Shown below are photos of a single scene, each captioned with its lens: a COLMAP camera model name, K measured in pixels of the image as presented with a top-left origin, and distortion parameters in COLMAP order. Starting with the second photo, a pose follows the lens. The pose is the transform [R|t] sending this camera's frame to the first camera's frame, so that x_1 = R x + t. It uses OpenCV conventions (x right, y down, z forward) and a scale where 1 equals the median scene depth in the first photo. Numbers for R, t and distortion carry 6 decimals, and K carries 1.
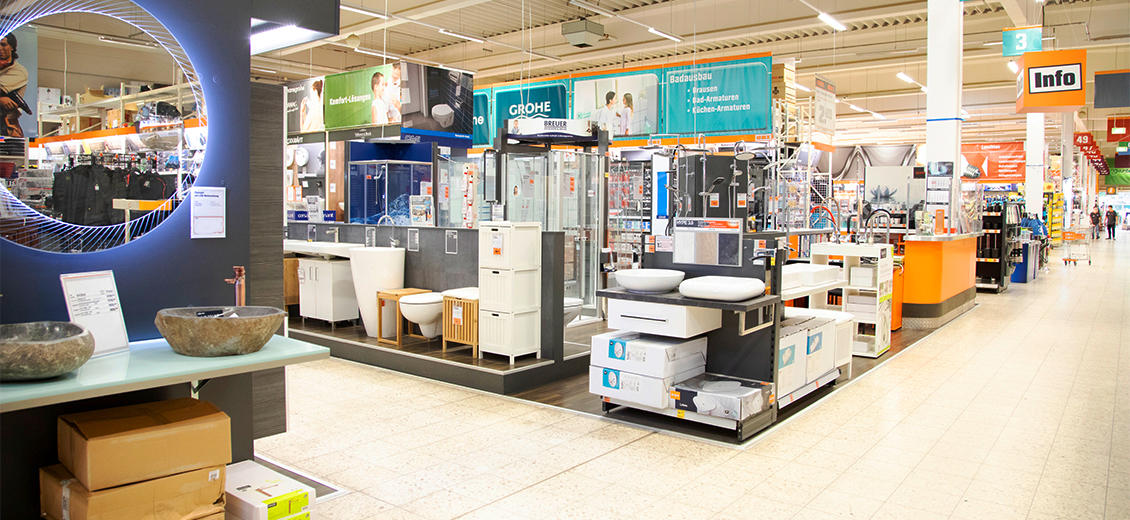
lens RADIAL K [[799.9, 0, 565.0], [0, 799.9, 260.0], [0, 0, 1]] dist [-0.116832, 0.075333]
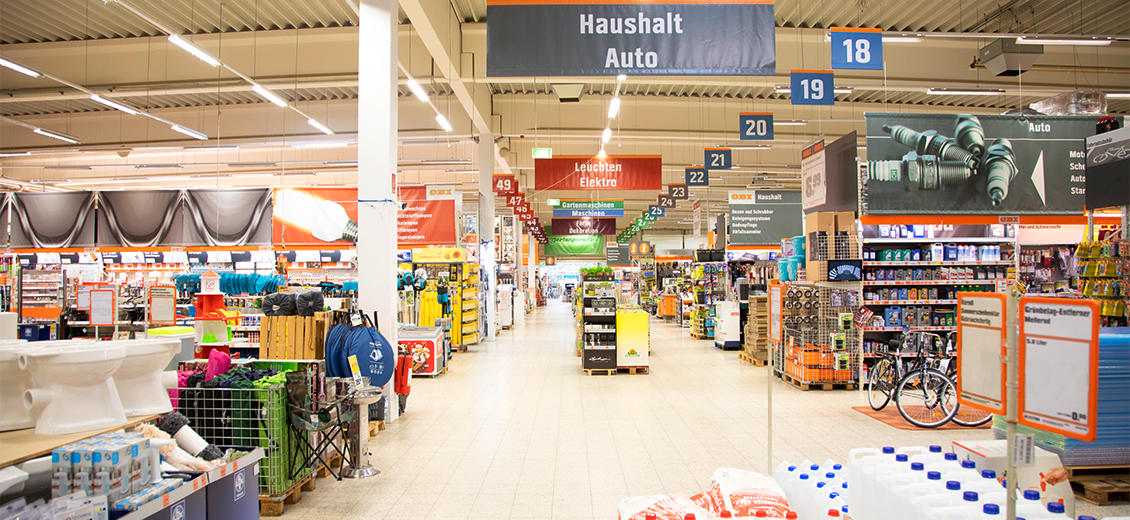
lens RADIAL K [[799.9, 0, 565.0], [0, 799.9, 260.0], [0, 0, 1]] dist [-0.116832, 0.075333]
pose [[0.806469, -0.000515, 0.591276, 0.182328], [0.055513, 0.995648, -0.074850, -0.020931], [-0.588664, 0.093187, 0.802988, 0.248315]]
